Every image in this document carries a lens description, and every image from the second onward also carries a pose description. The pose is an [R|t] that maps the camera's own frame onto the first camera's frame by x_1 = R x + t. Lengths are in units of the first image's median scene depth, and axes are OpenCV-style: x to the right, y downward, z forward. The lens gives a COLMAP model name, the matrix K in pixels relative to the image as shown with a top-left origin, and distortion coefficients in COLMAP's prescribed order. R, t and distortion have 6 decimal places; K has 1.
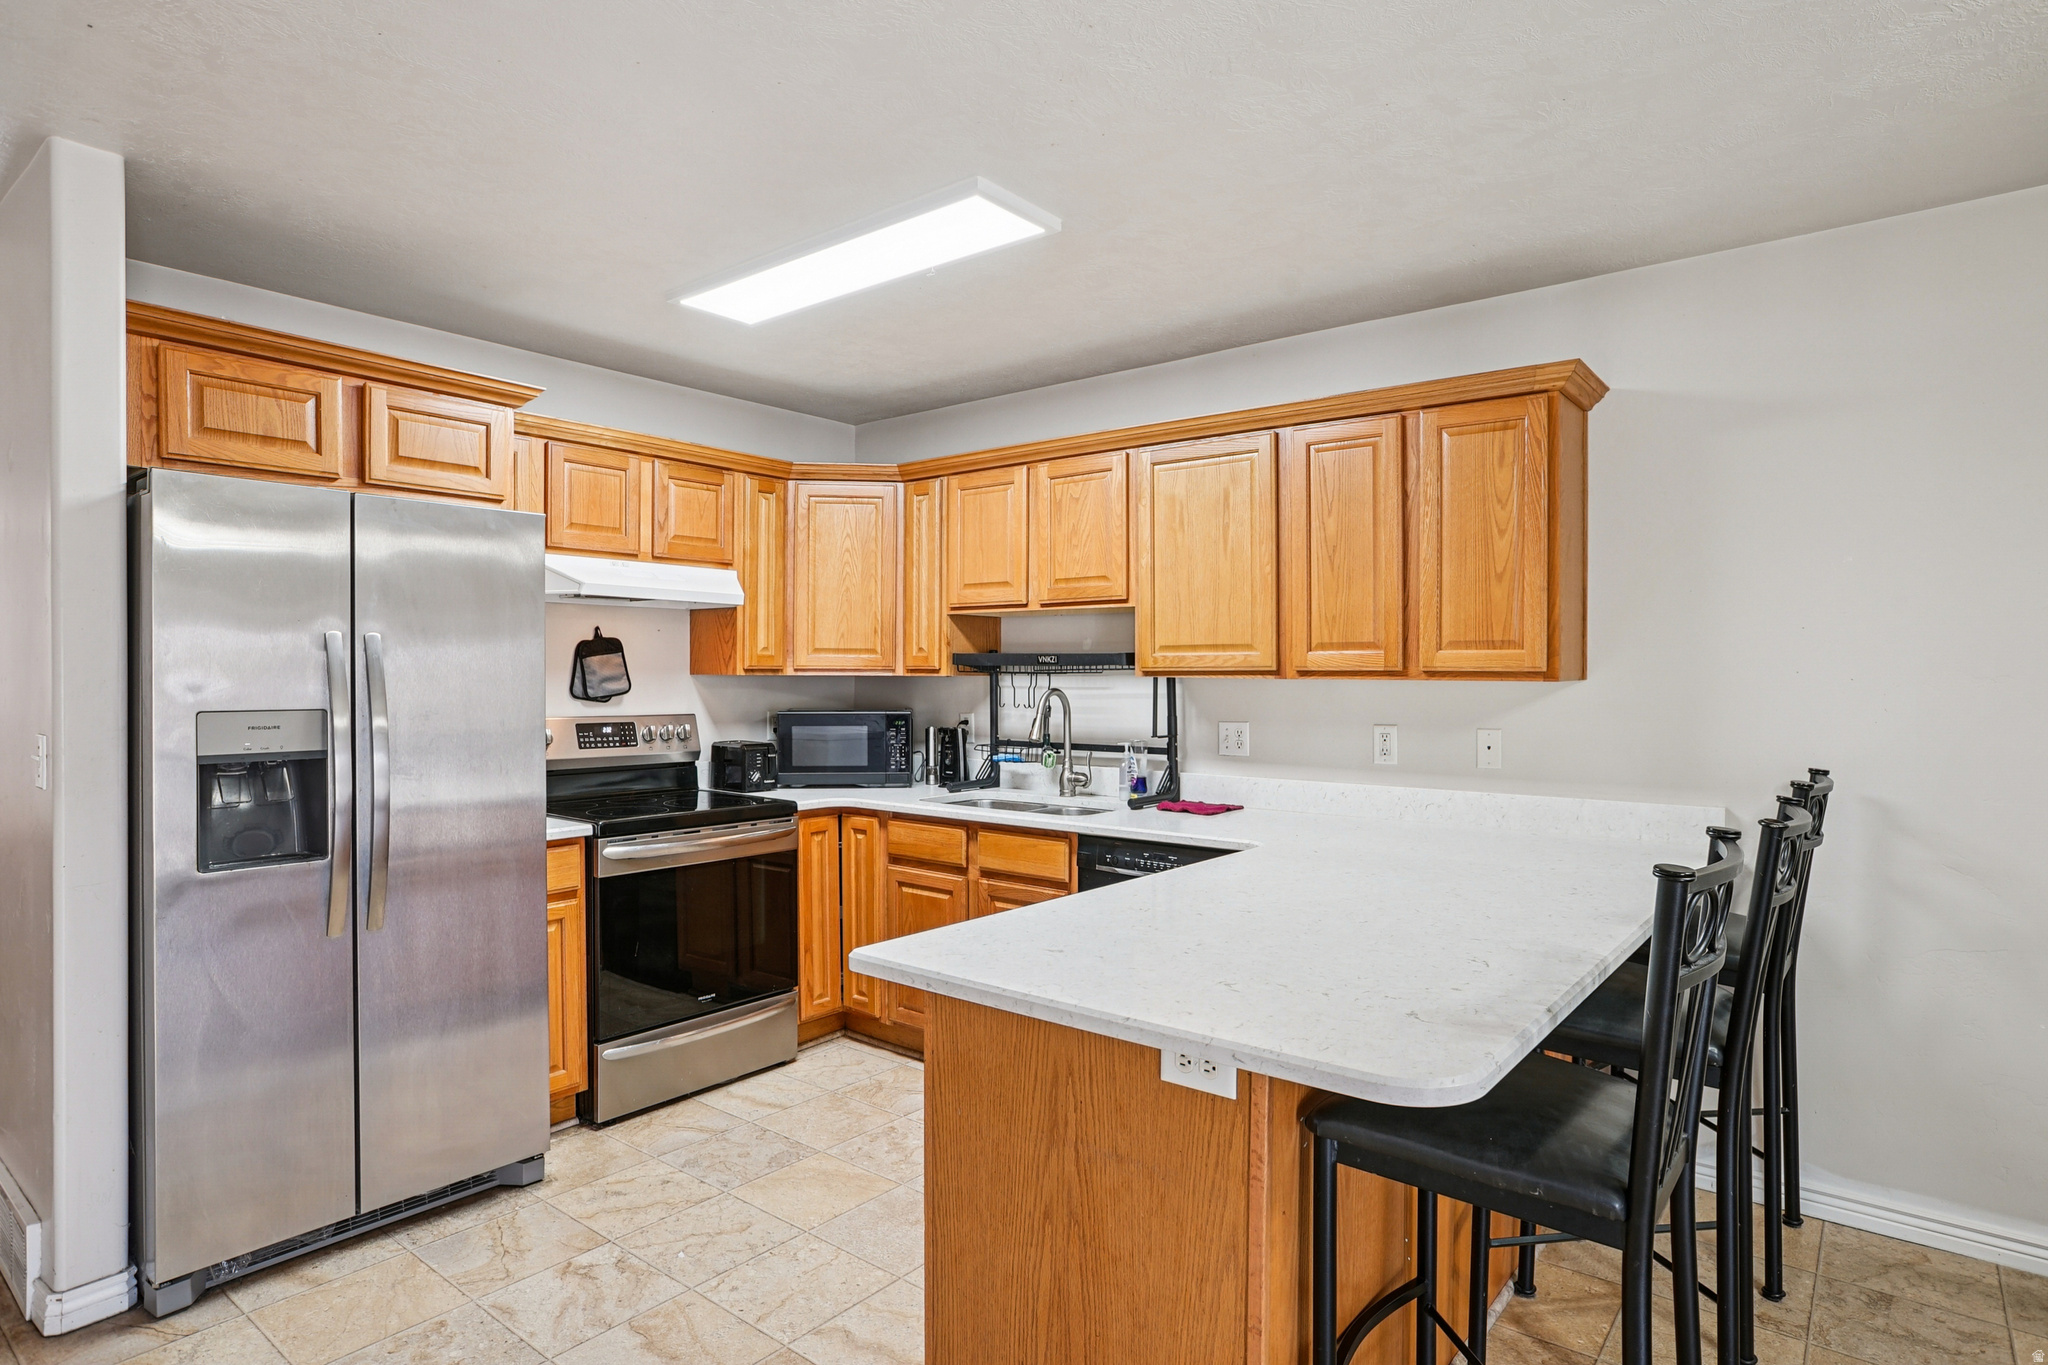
lens RADIAL K [[1098.8, 0, 1033.5], [0, 1098.8, 669.8], [0, 0, 1]] dist [-0.057973, 0.030936]
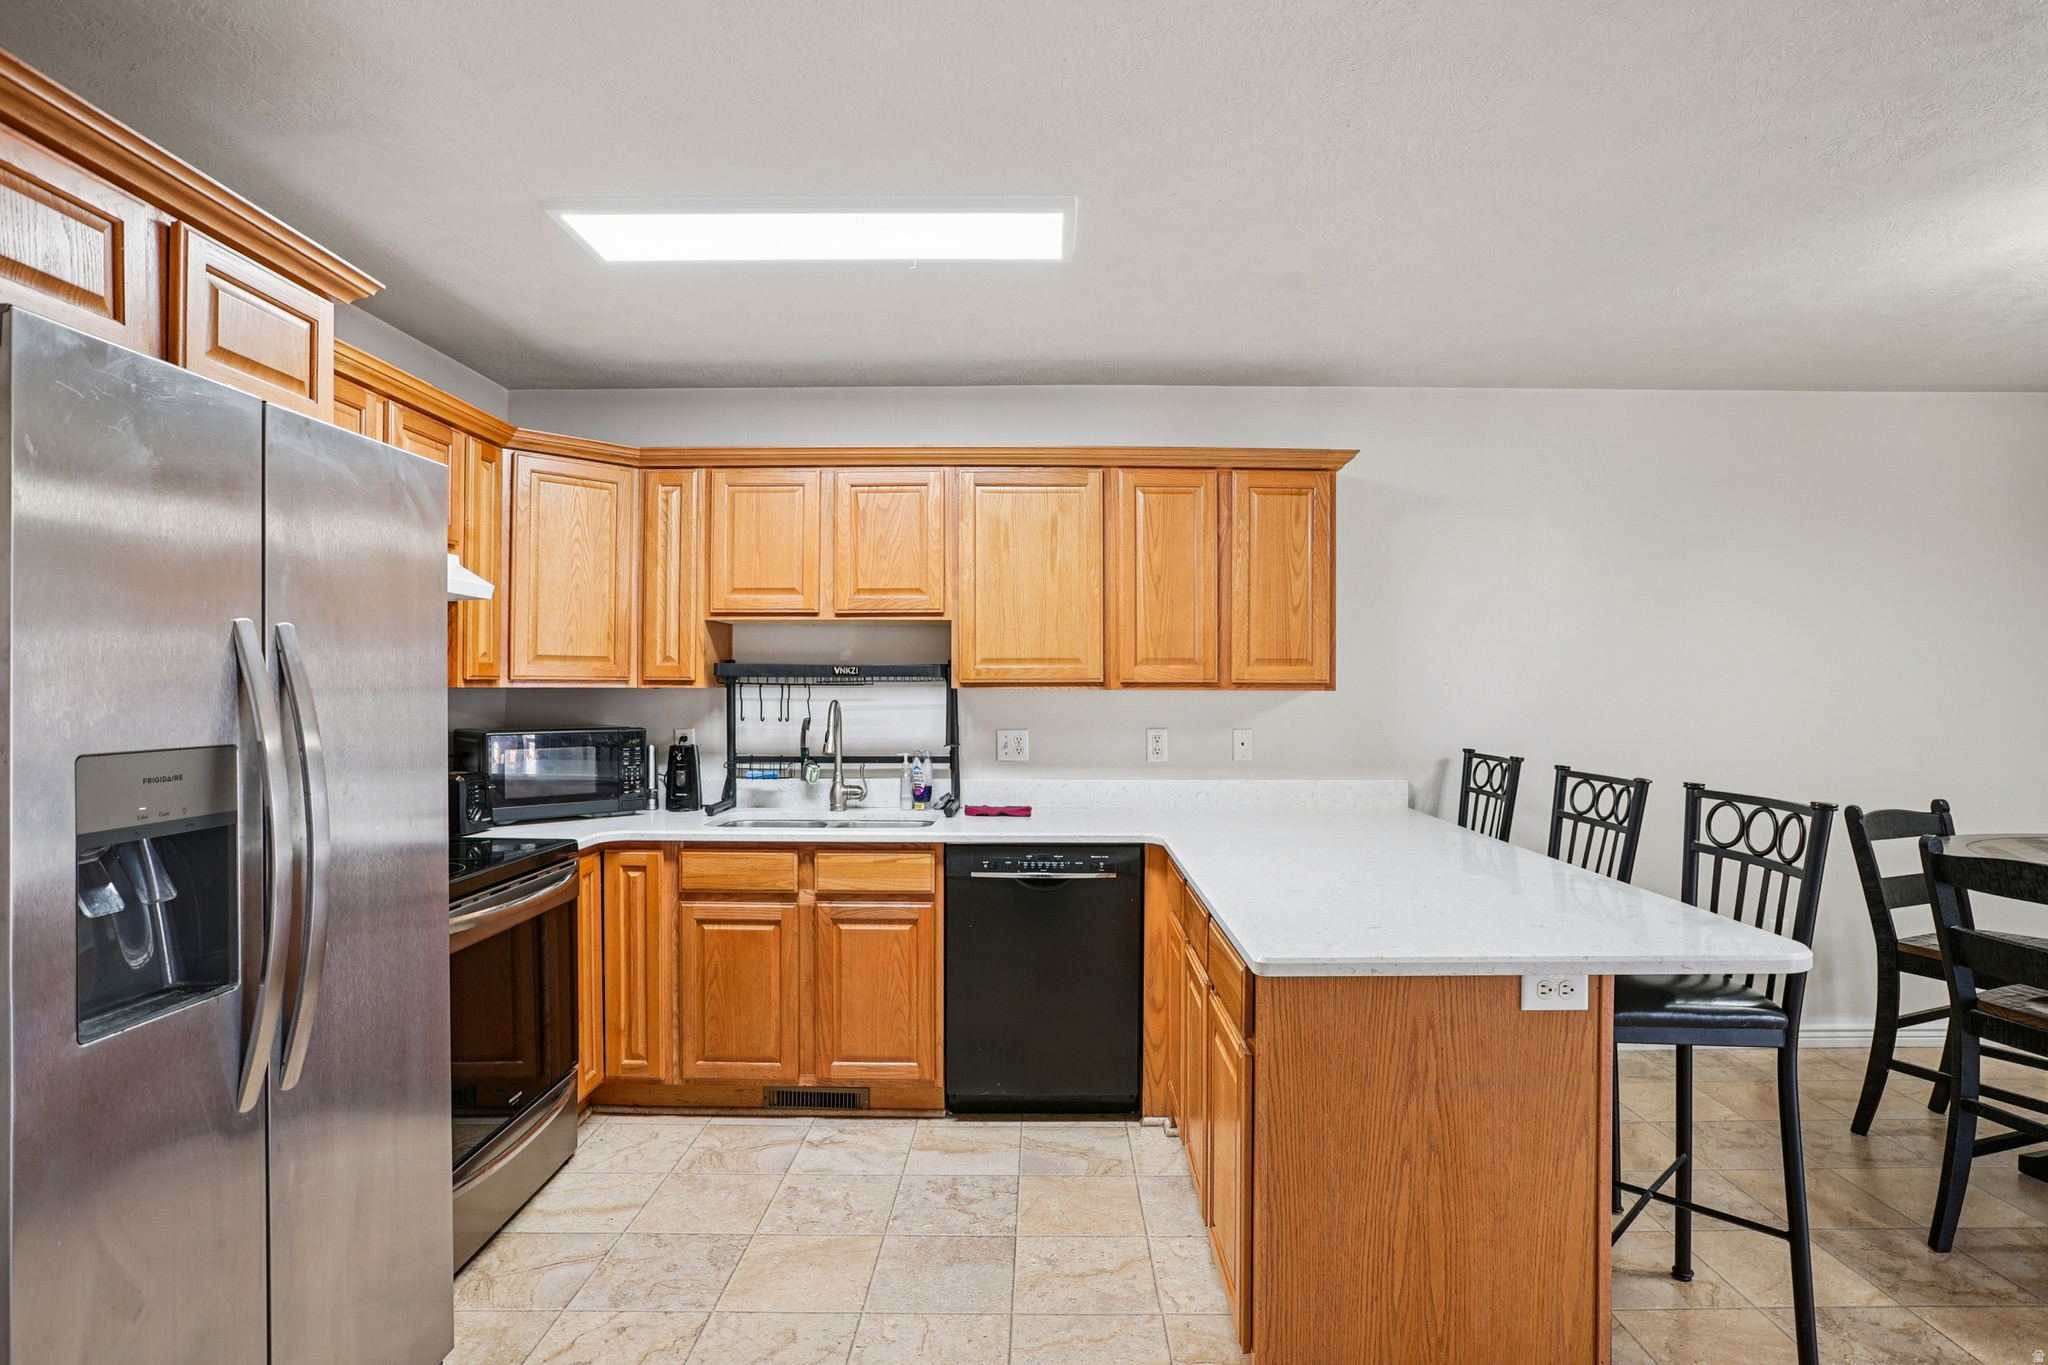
lens RADIAL K [[1051.7, 0, 1034.0], [0, 1051.7, 670.8], [0, 0, 1]] dist [-0.050577, 0.023730]
pose [[0.786889, 0.006538, 0.617059, -0.439799], [-0.001061, 0.999957, -0.009243, -0.000912], [-0.617093, 0.006618, 0.786862, 0.168148]]
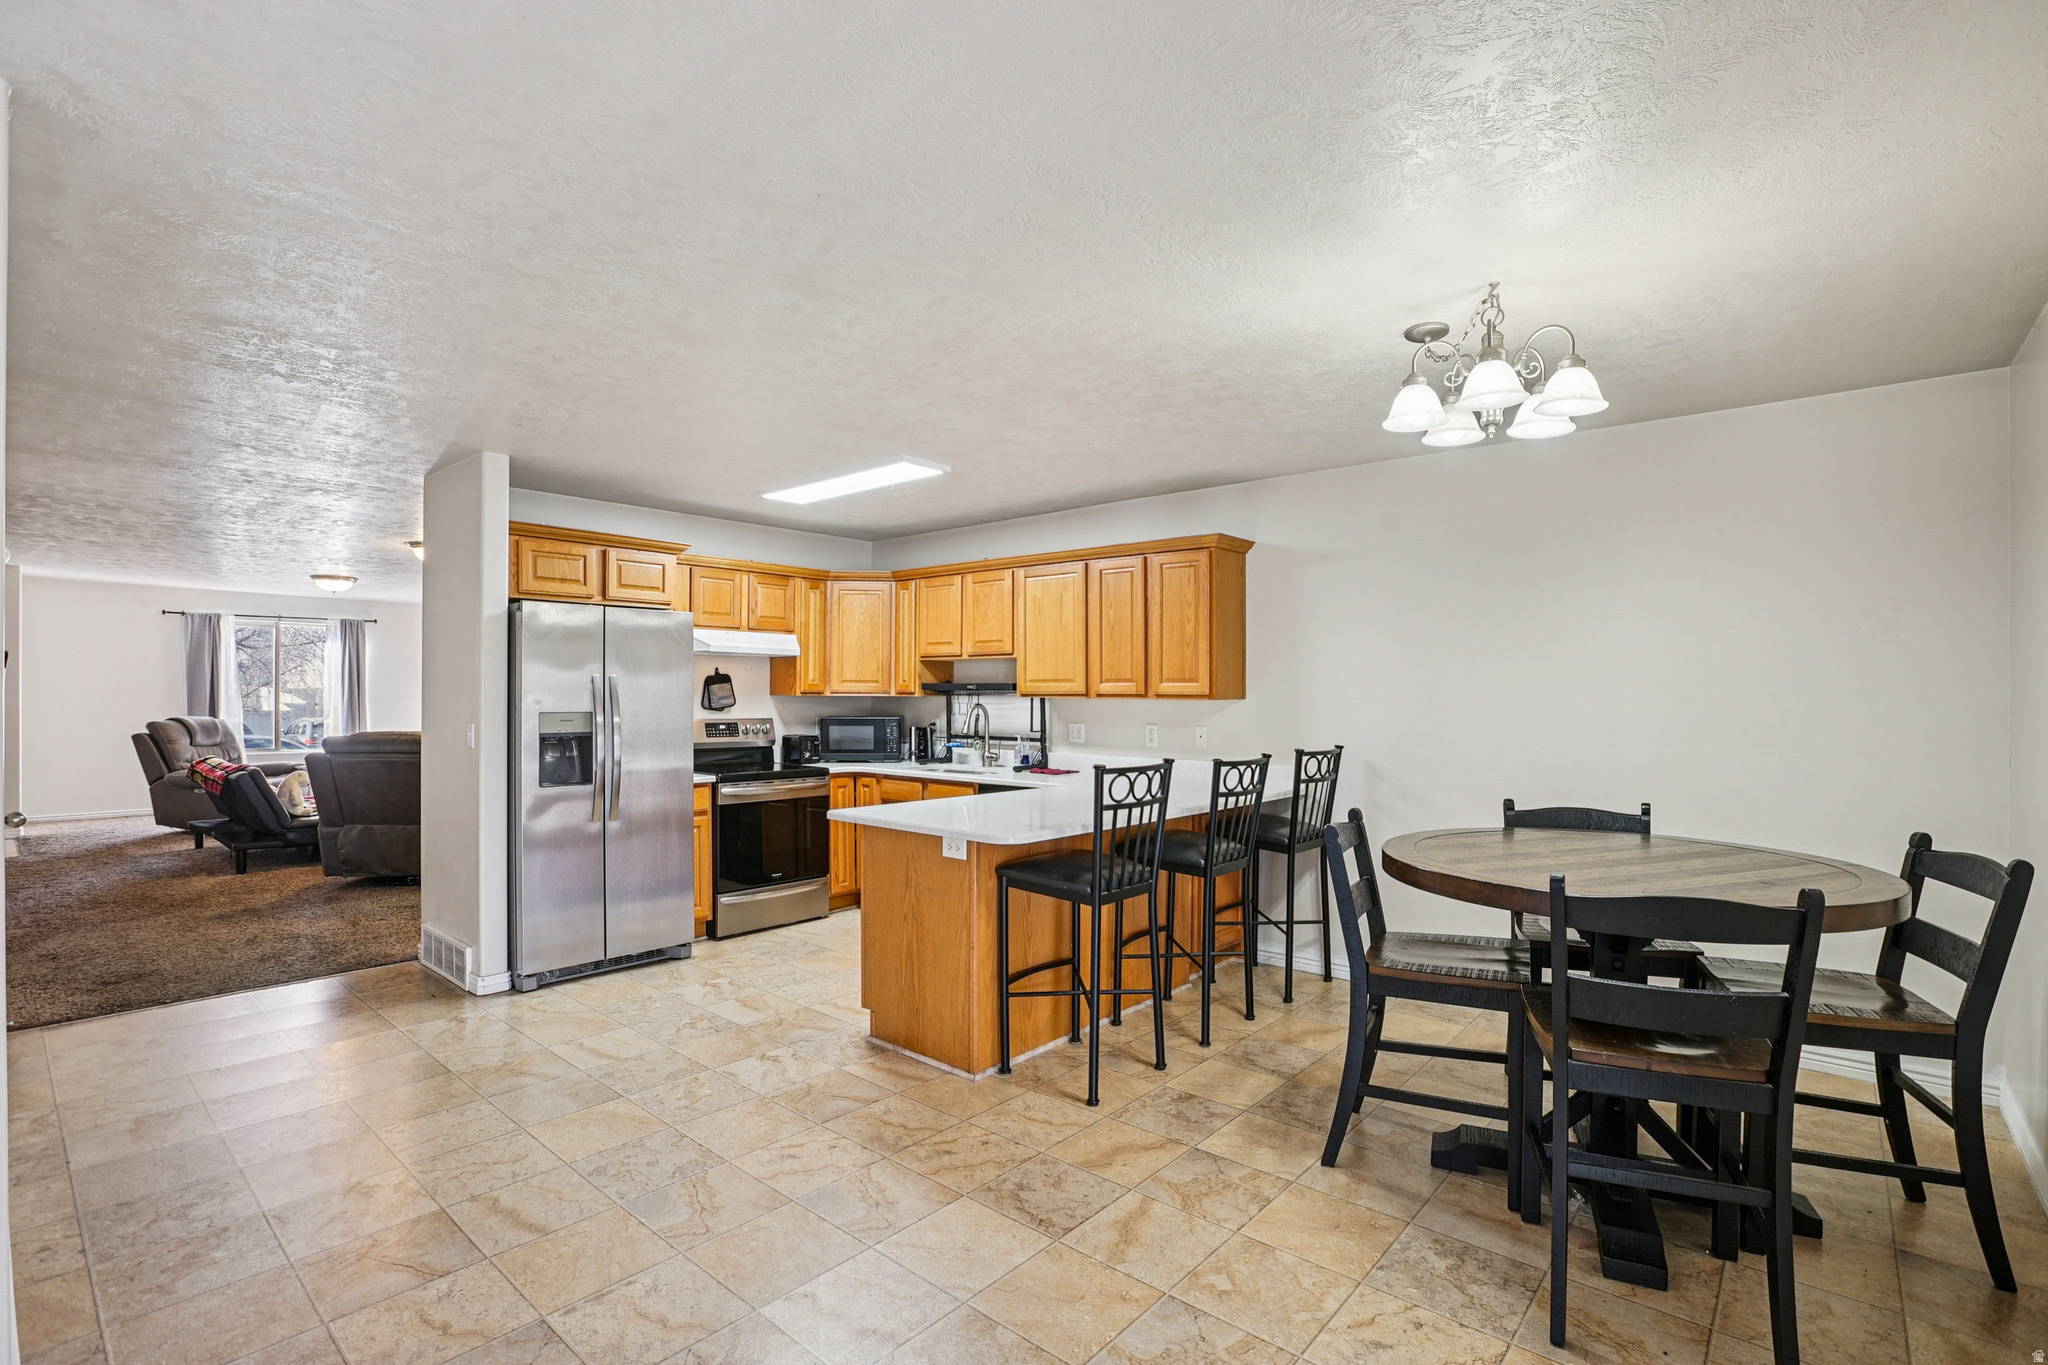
lens RADIAL K [[935.1, 0, 1024.0], [0, 935.1, 682.5], [0, 0, 1]] dist [-0.057642, 0.000104]
pose [[0.998838, 0.001032, -0.048184, 0.170120], [-0.001460, 0.999960, -0.008849, -0.003709], [0.048173, 0.008909, 0.998799, -0.484587]]
